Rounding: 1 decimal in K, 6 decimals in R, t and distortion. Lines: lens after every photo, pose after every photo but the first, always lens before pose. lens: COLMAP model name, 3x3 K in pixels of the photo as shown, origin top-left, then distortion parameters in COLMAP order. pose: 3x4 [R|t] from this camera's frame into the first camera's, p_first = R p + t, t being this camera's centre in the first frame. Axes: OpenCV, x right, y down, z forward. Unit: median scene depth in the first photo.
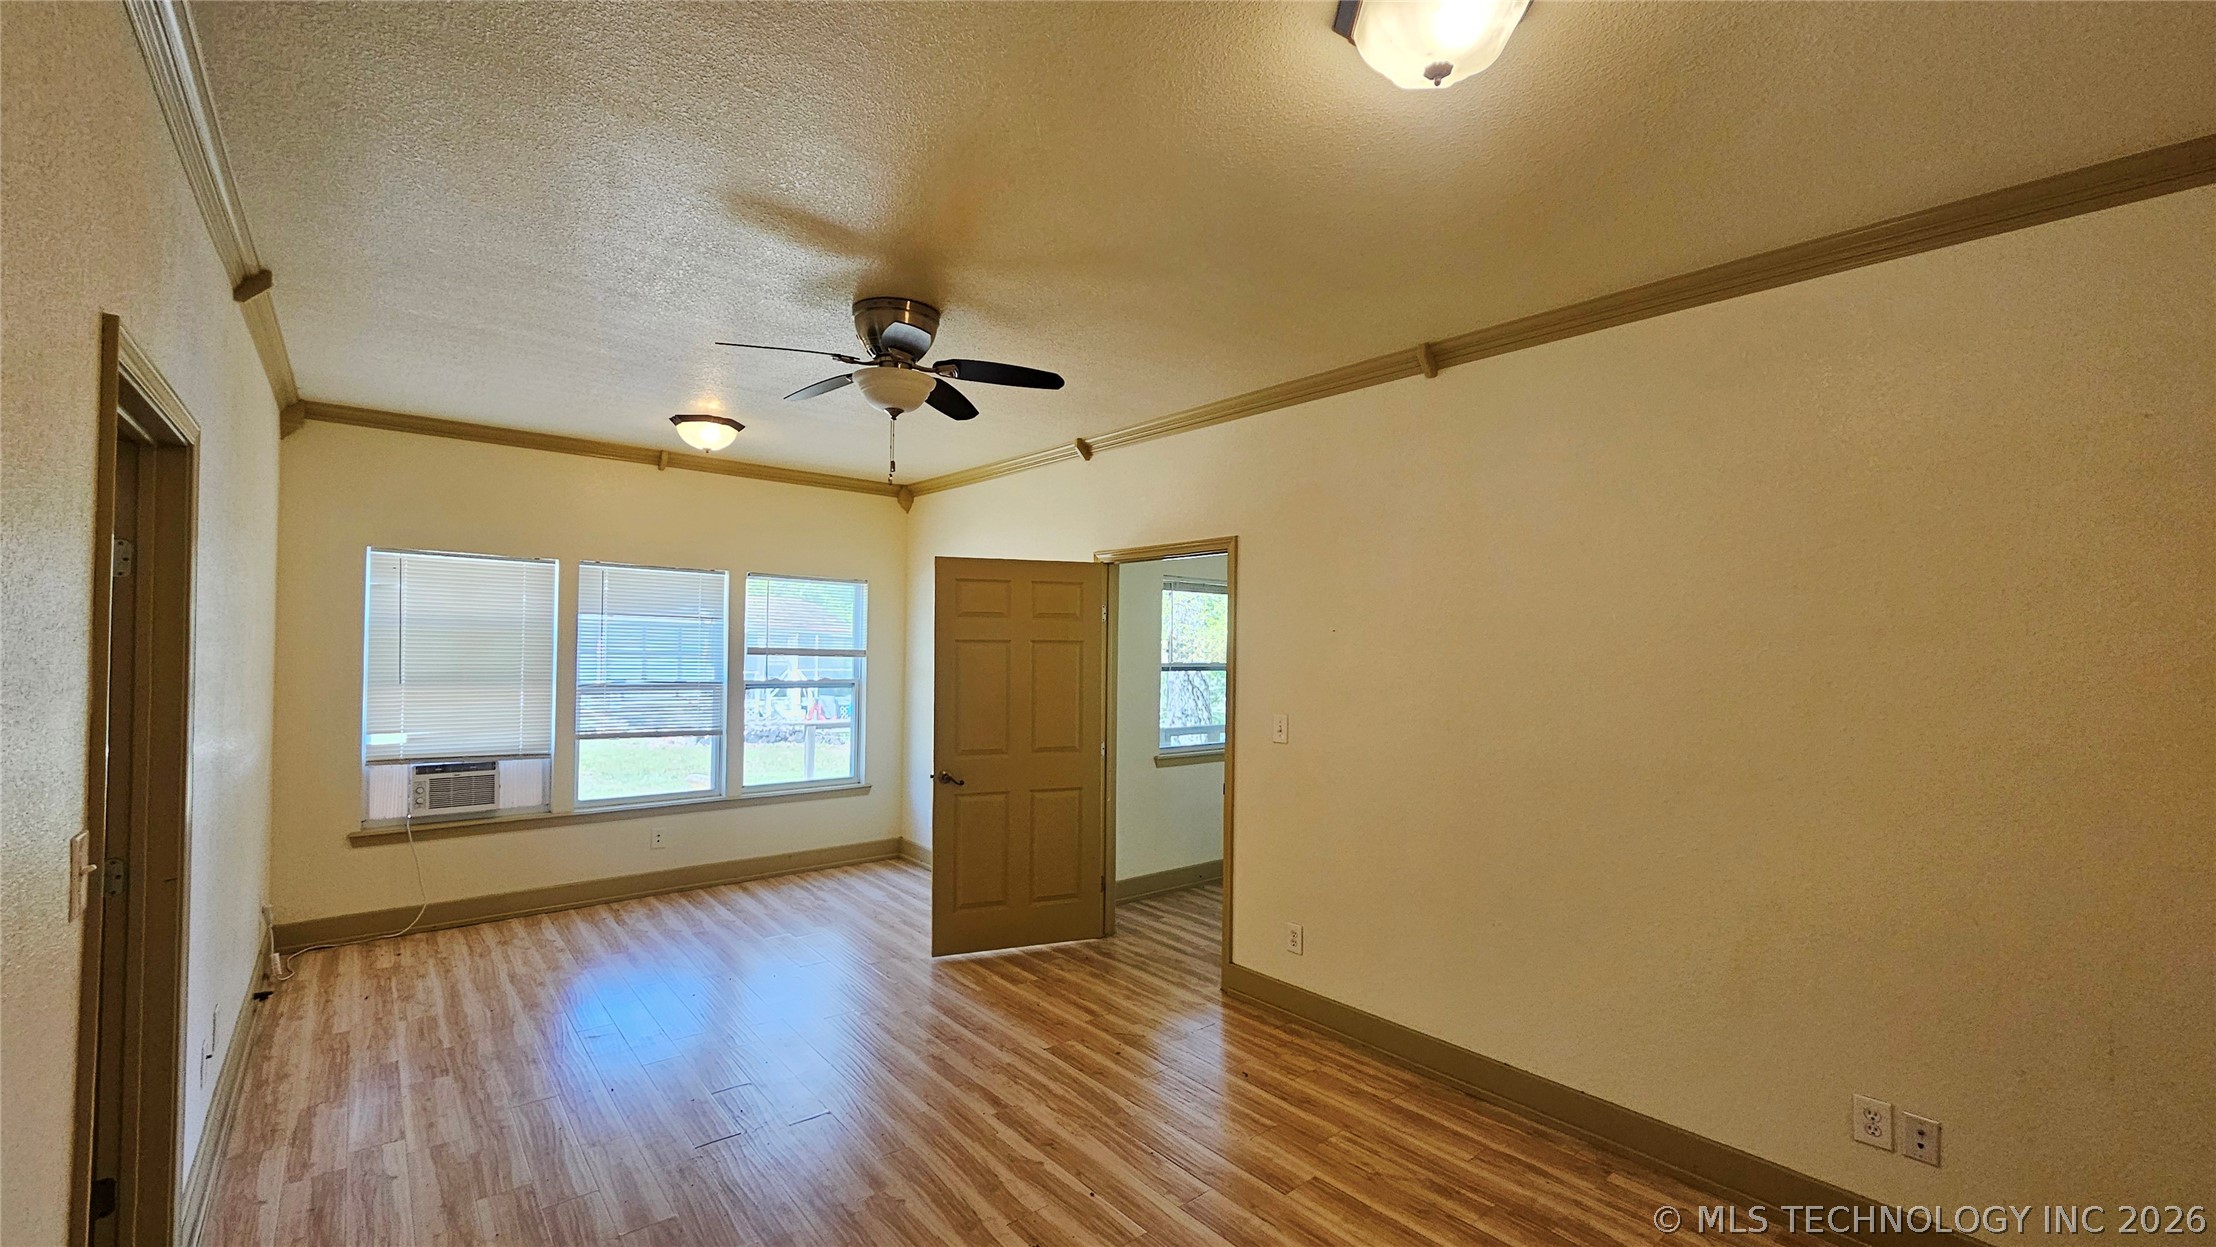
lens RADIAL K [[907.4, 0, 1086.1], [0, 907.4, 627.6], [0, 0, 1]] dist [0.001275, 0.002495]
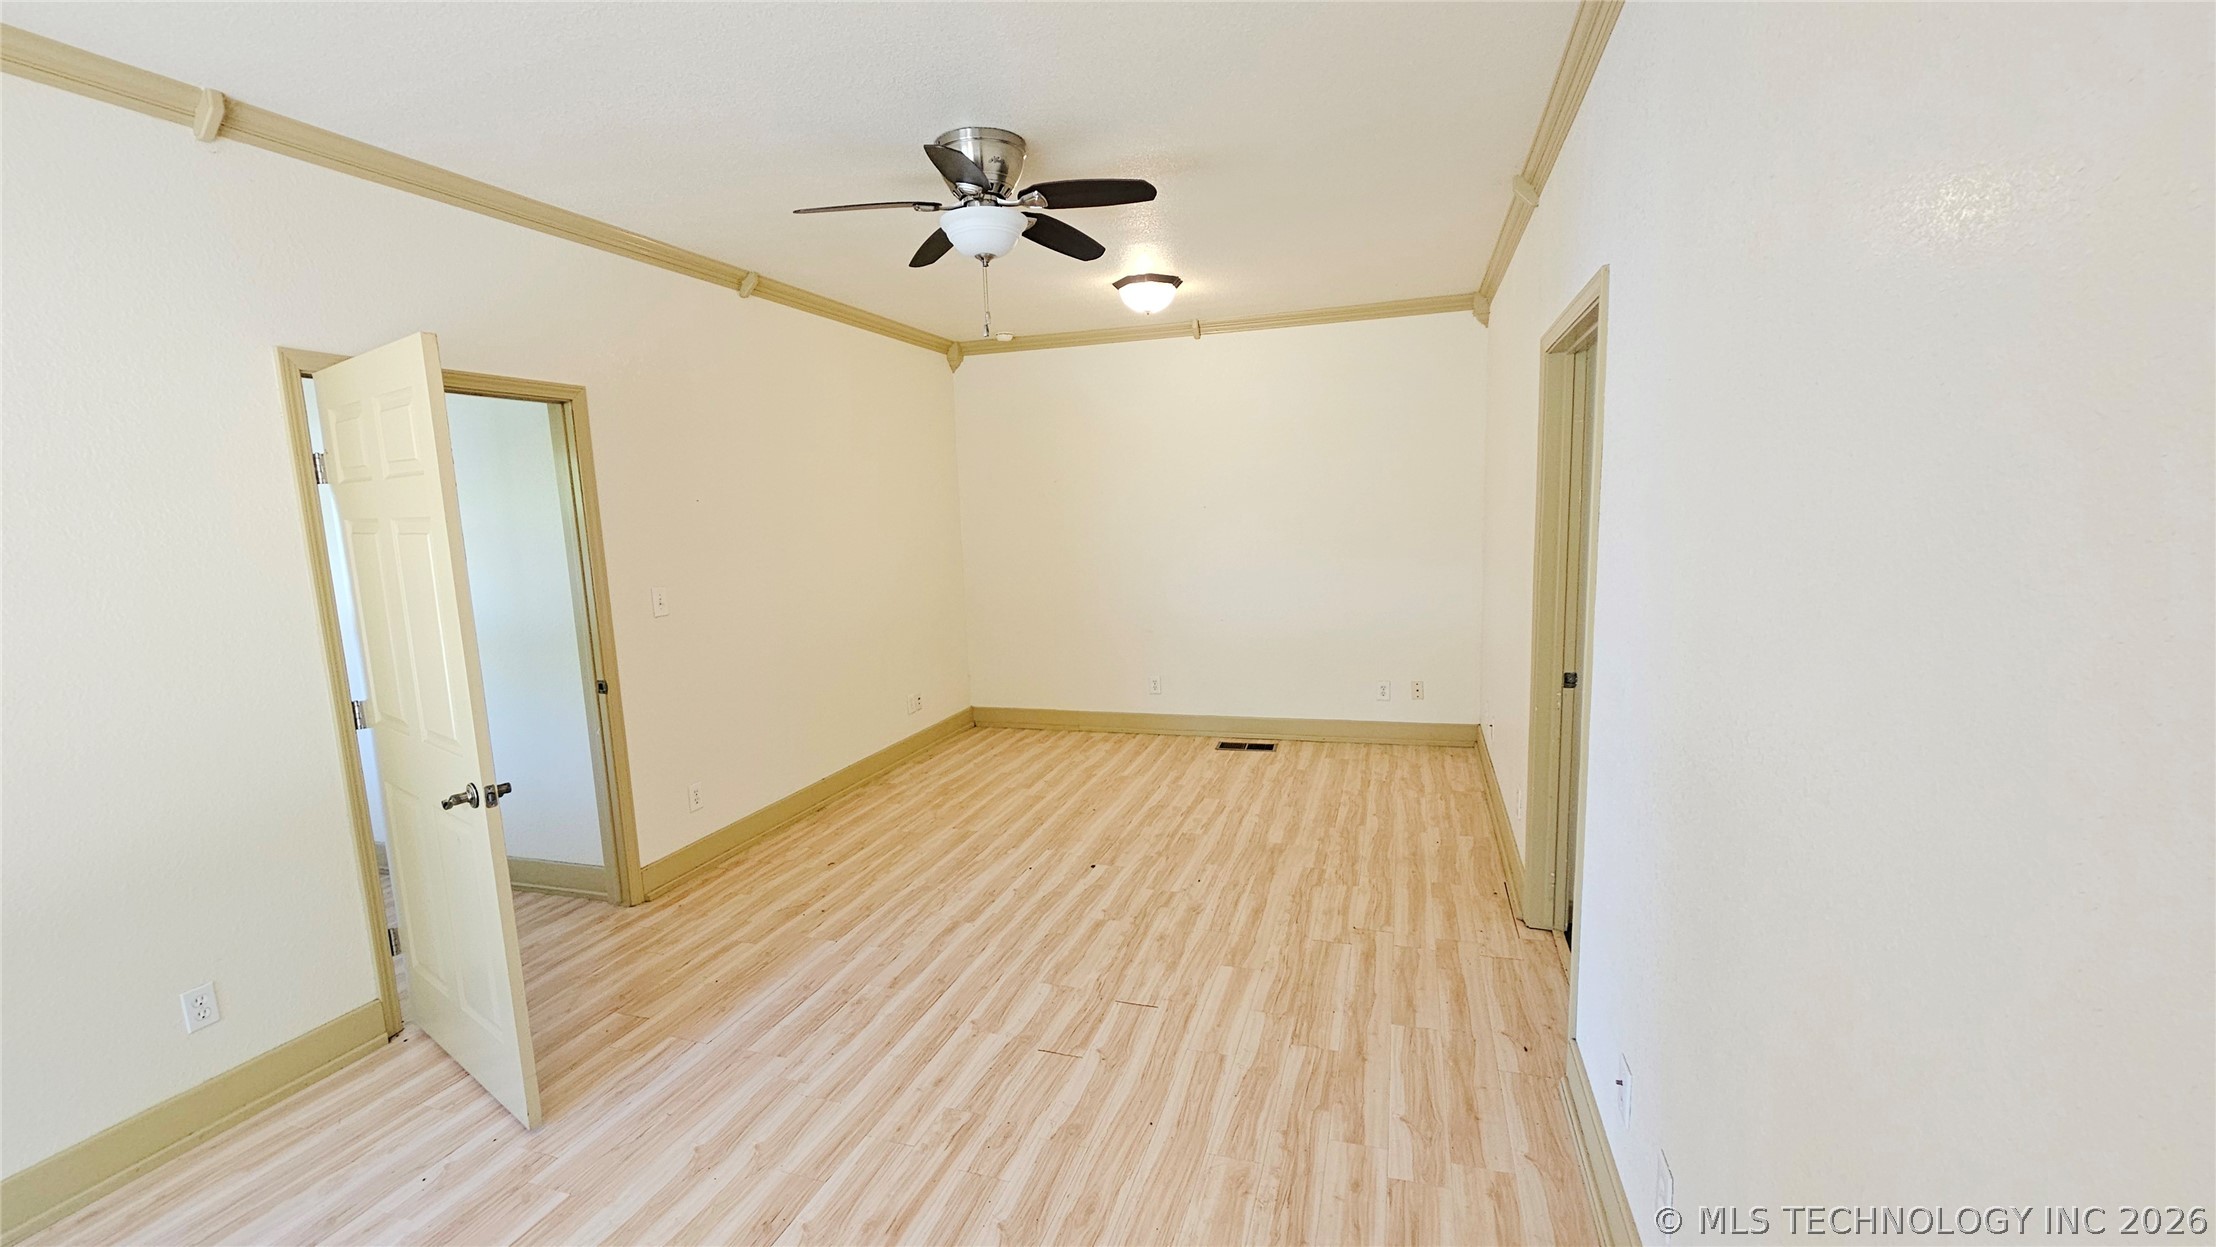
lens RADIAL K [[907.4, 0, 1106.0], [0, 907.4, 628.7], [0, 0, 1]] dist [0.001275, 0.002495]
pose [[-0.546332, -0.107018, 0.830704, -1.119378], [0.010181, 0.990882, 0.134349, 0.016345], [-0.837507, 0.081857, -0.540261, 1.463072]]
